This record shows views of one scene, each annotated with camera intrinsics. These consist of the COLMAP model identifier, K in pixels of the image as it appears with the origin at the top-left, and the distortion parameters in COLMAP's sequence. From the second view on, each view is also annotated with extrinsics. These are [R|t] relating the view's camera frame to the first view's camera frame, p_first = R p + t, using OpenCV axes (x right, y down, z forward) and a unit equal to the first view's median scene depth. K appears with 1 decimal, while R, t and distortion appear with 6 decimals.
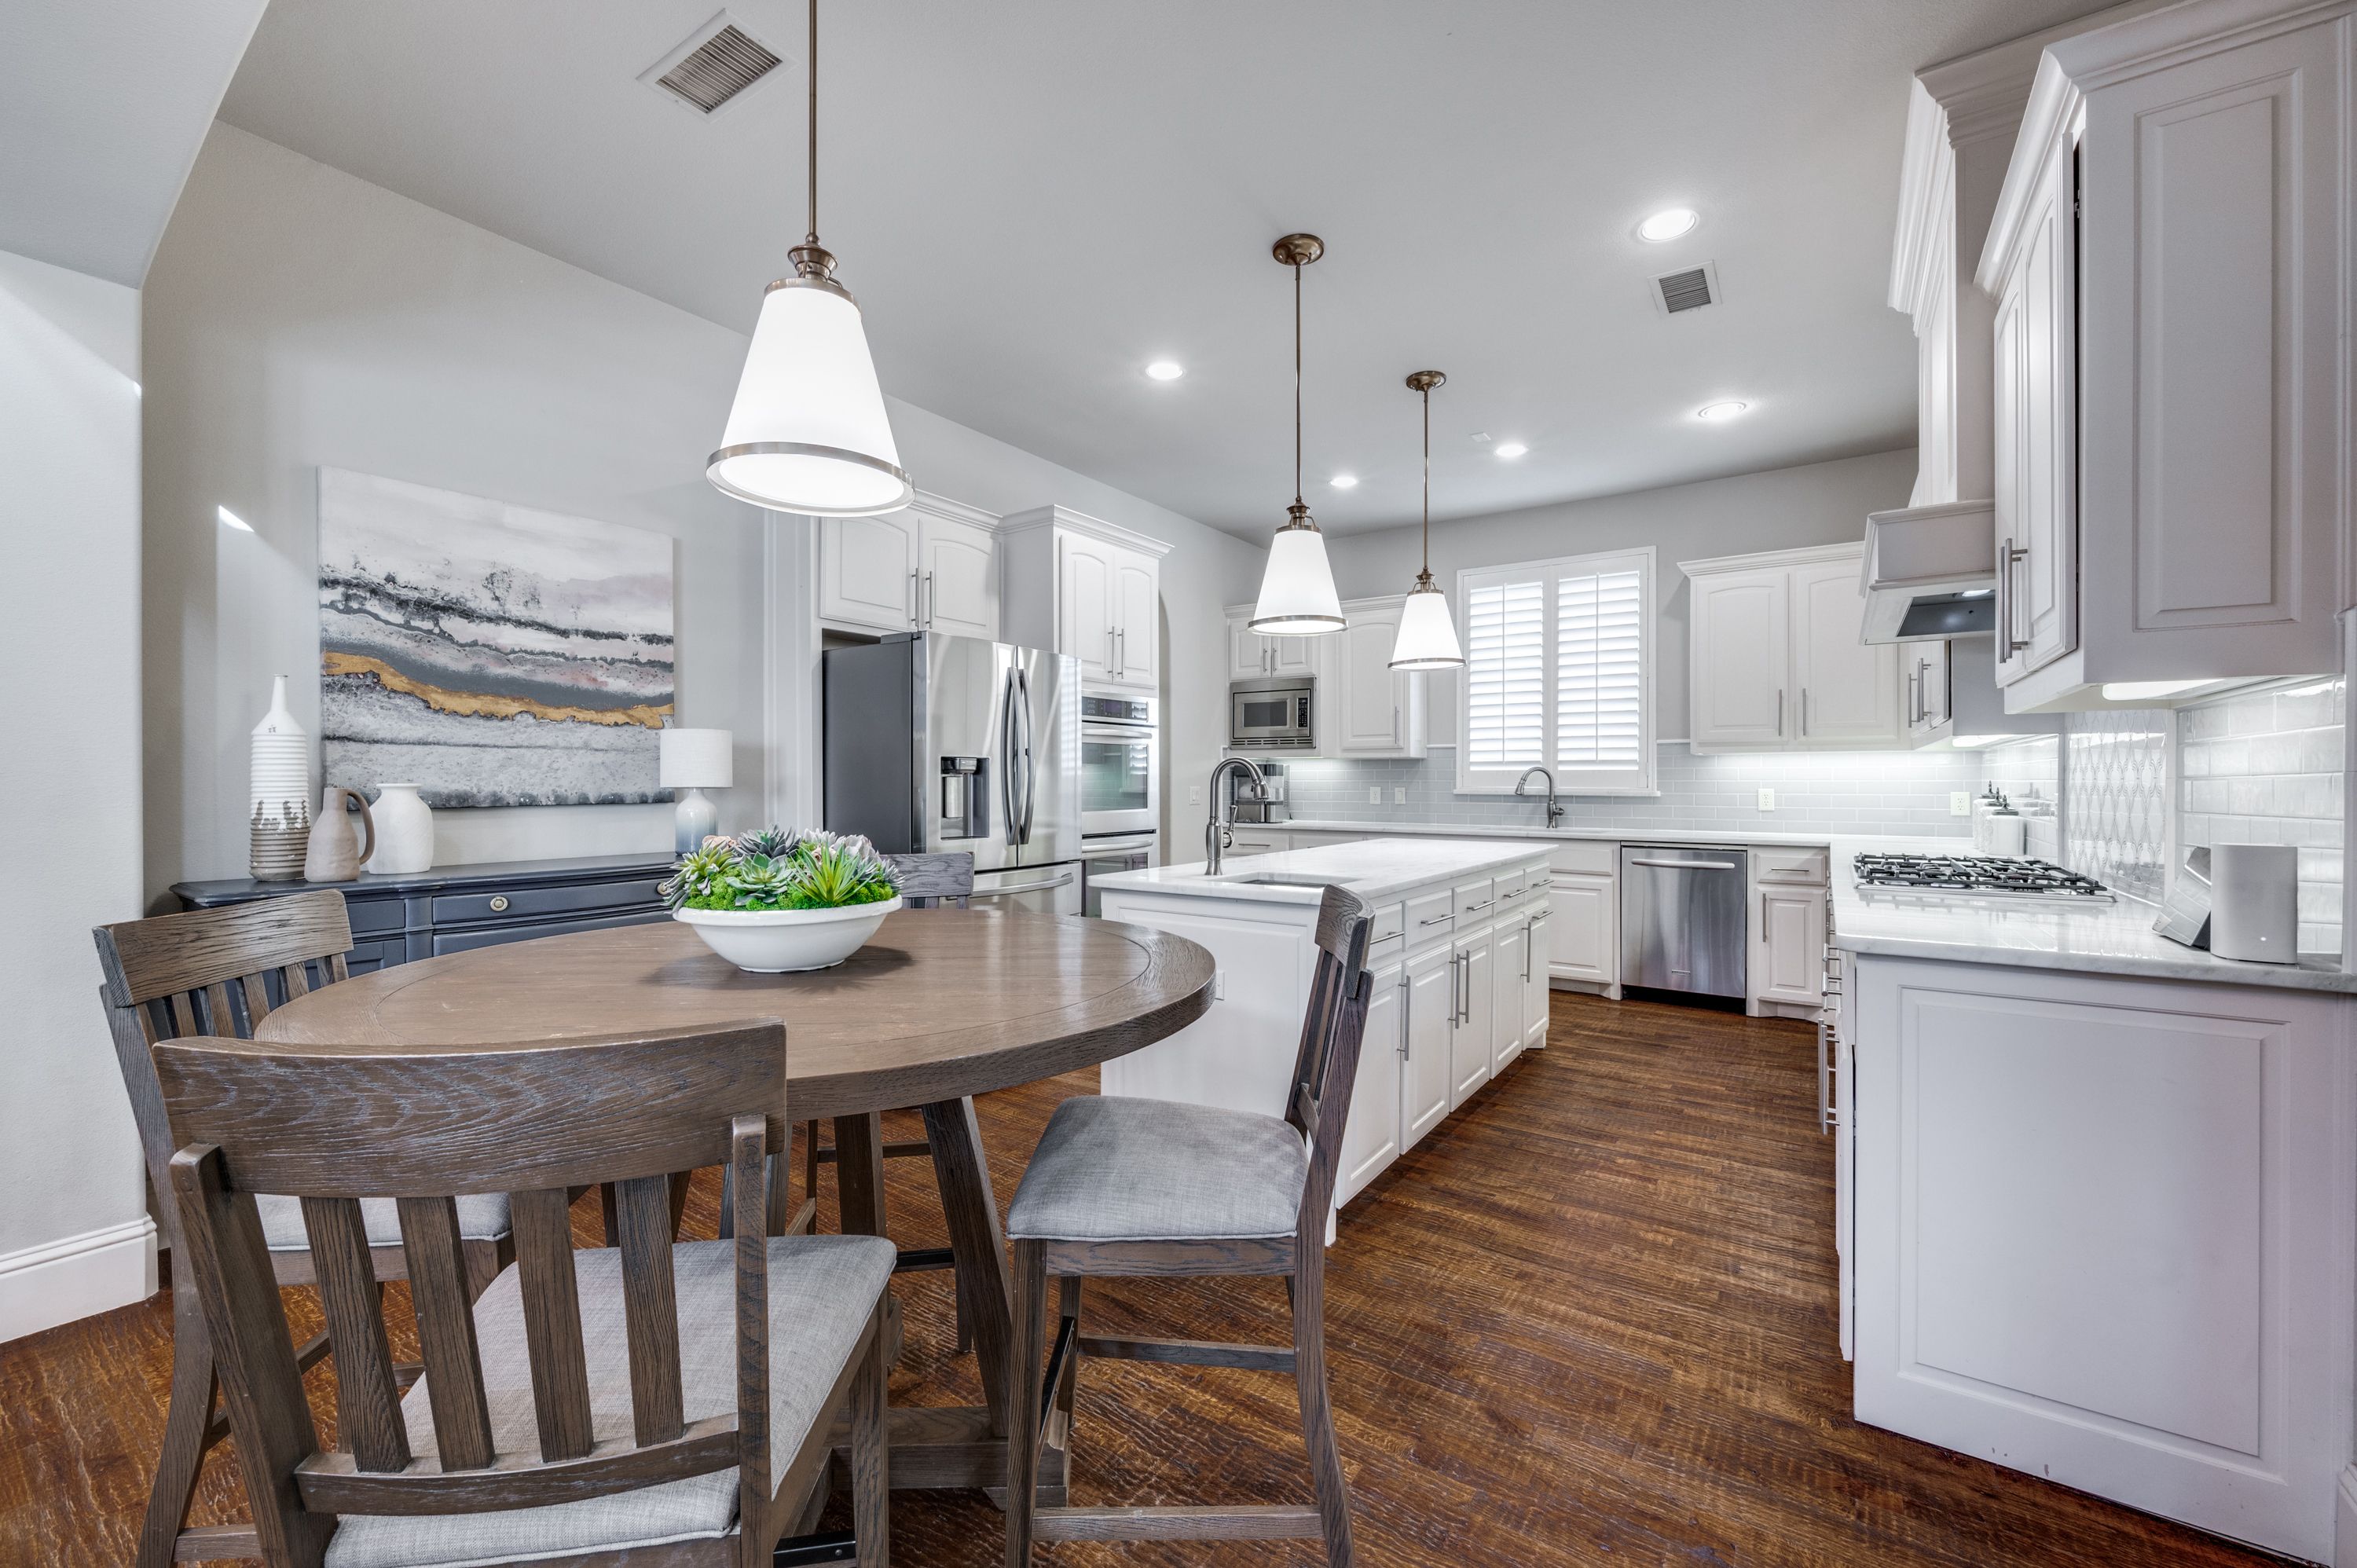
lens RADIAL K [[946.8, 0, 1173.6], [0, 946.8, 782.7], [0, 0, 1]] dist [-0.007092, 0.001052]
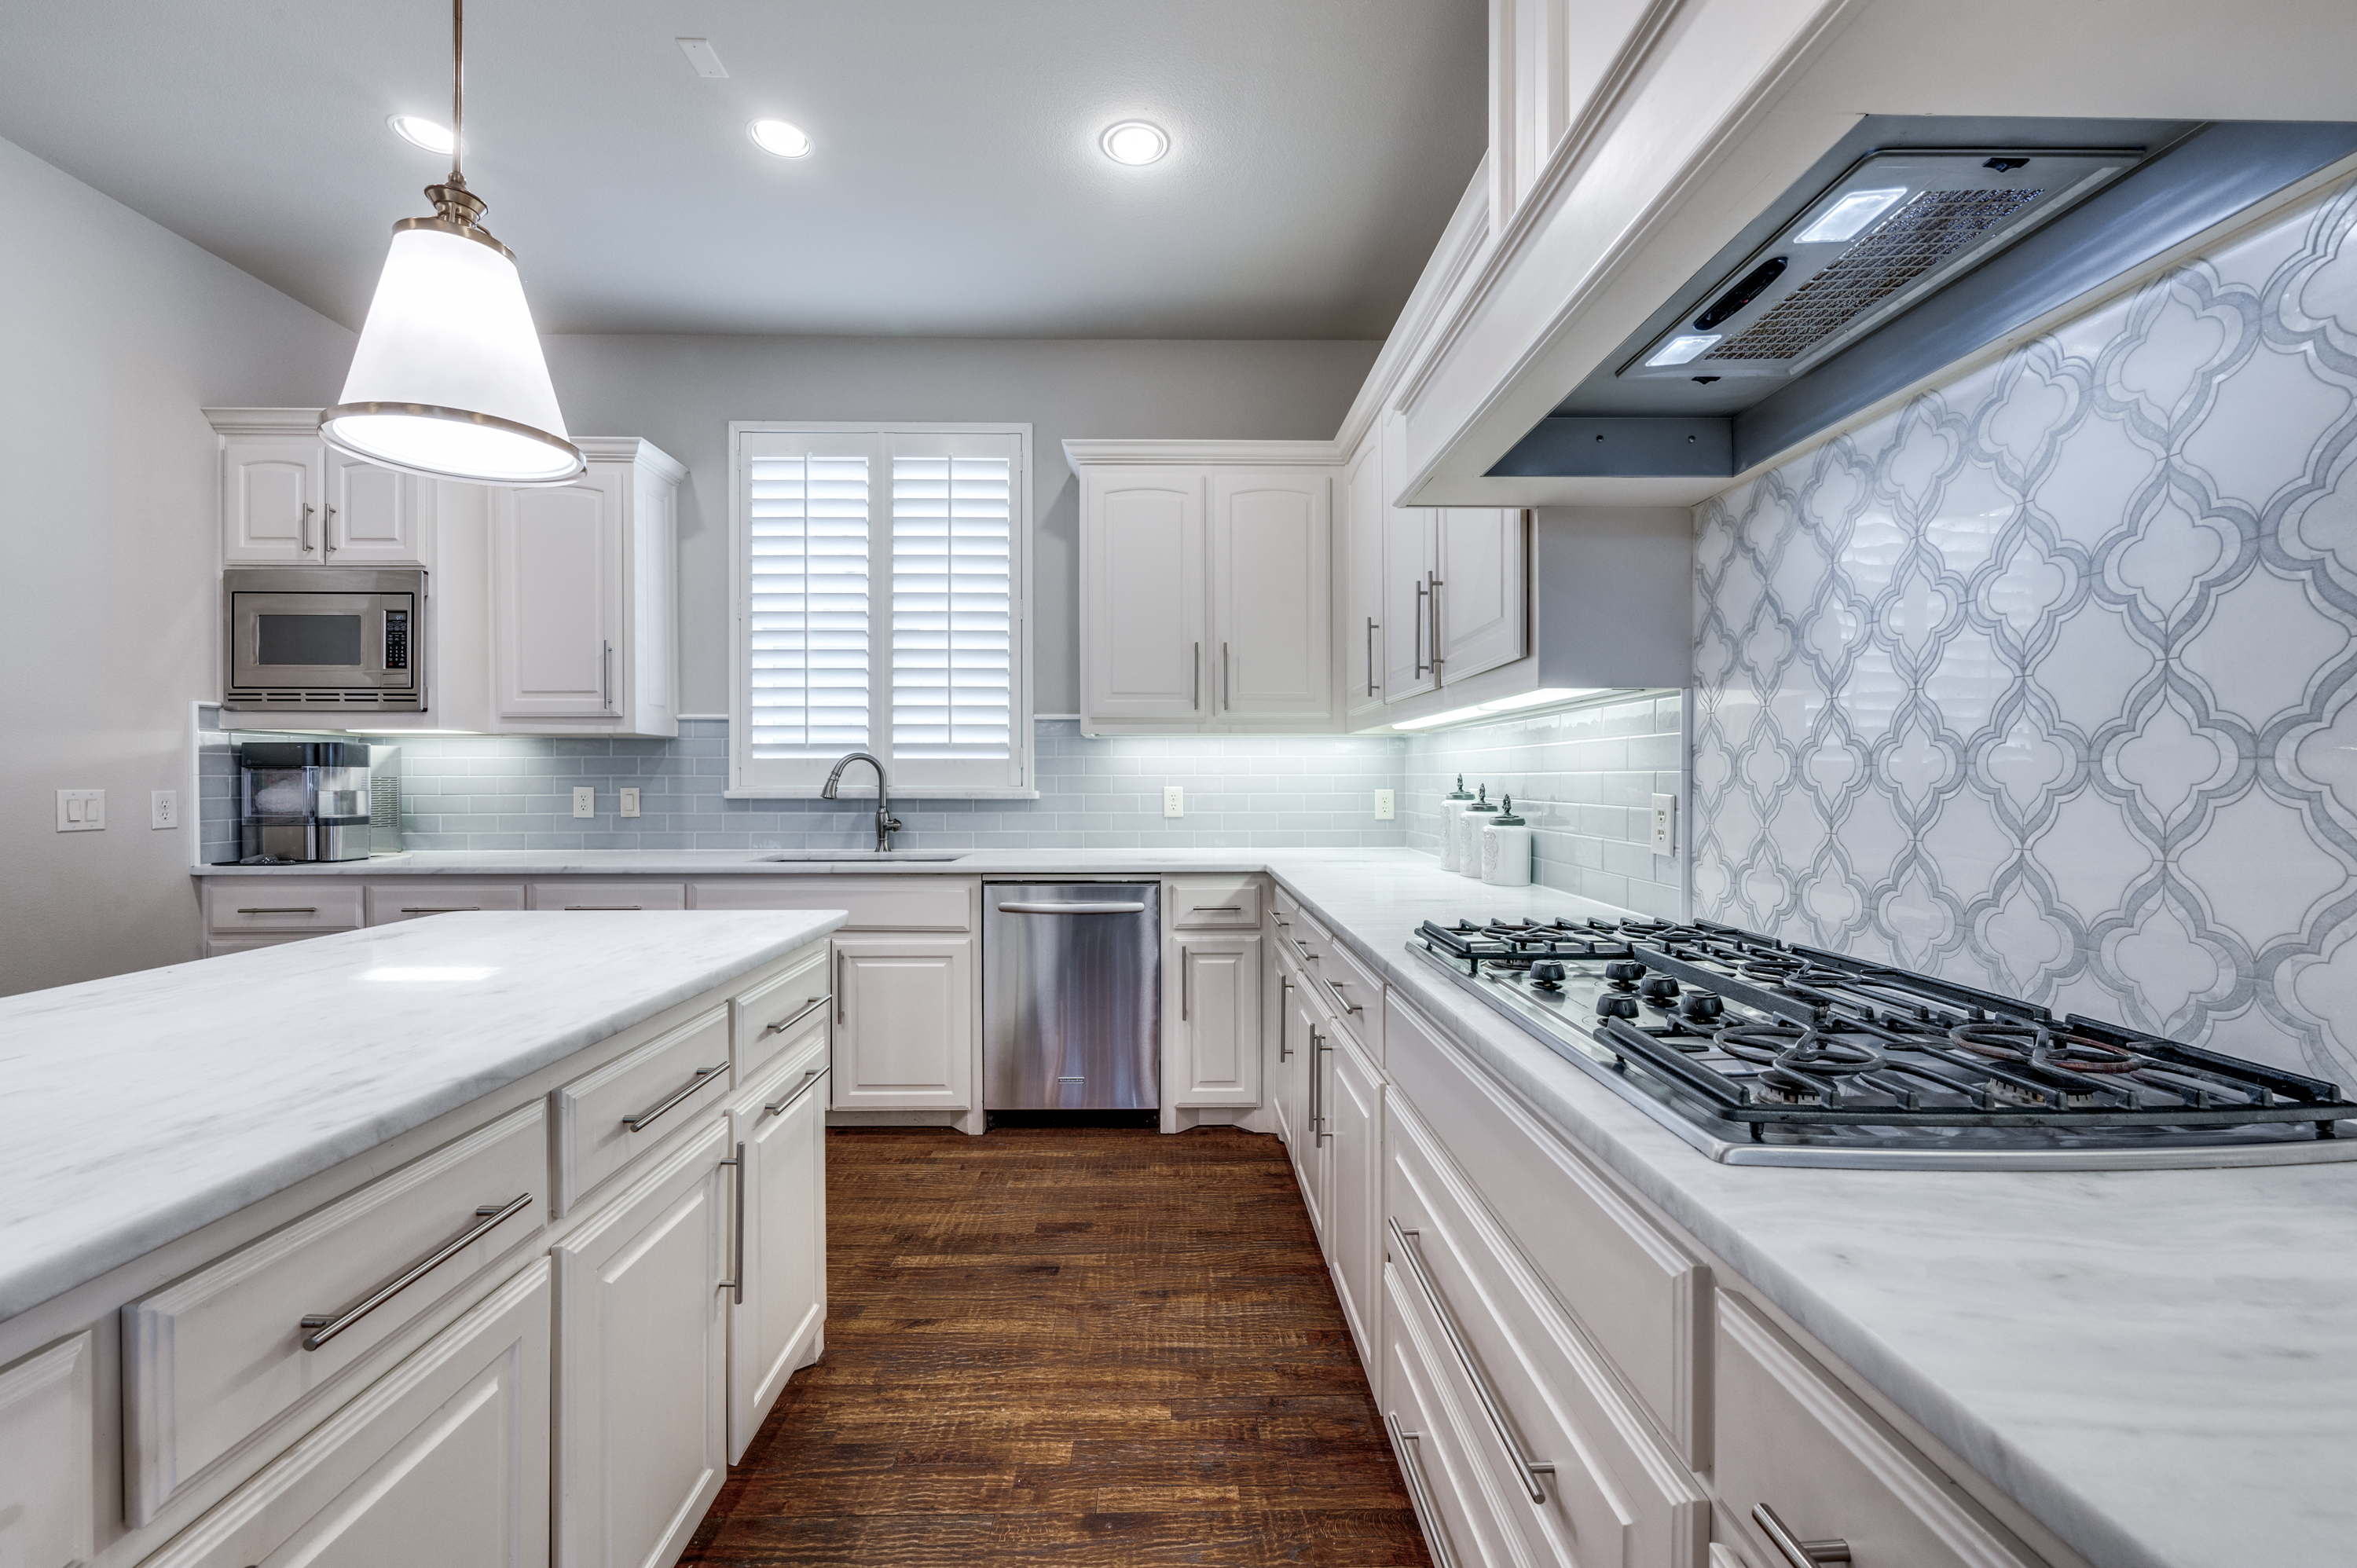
lens RADIAL K [[946.8, 0, 1161.1], [0, 946.8, 781.1], [0, 0, 1]] dist [-0.007092, 0.001052]
pose [[0.819289, -0.003200, 0.573372, 0.199595], [0.003735, 0.999993, 0.000244, 0.002104], [-0.573368, 0.001941, 0.819295, 0.397254]]
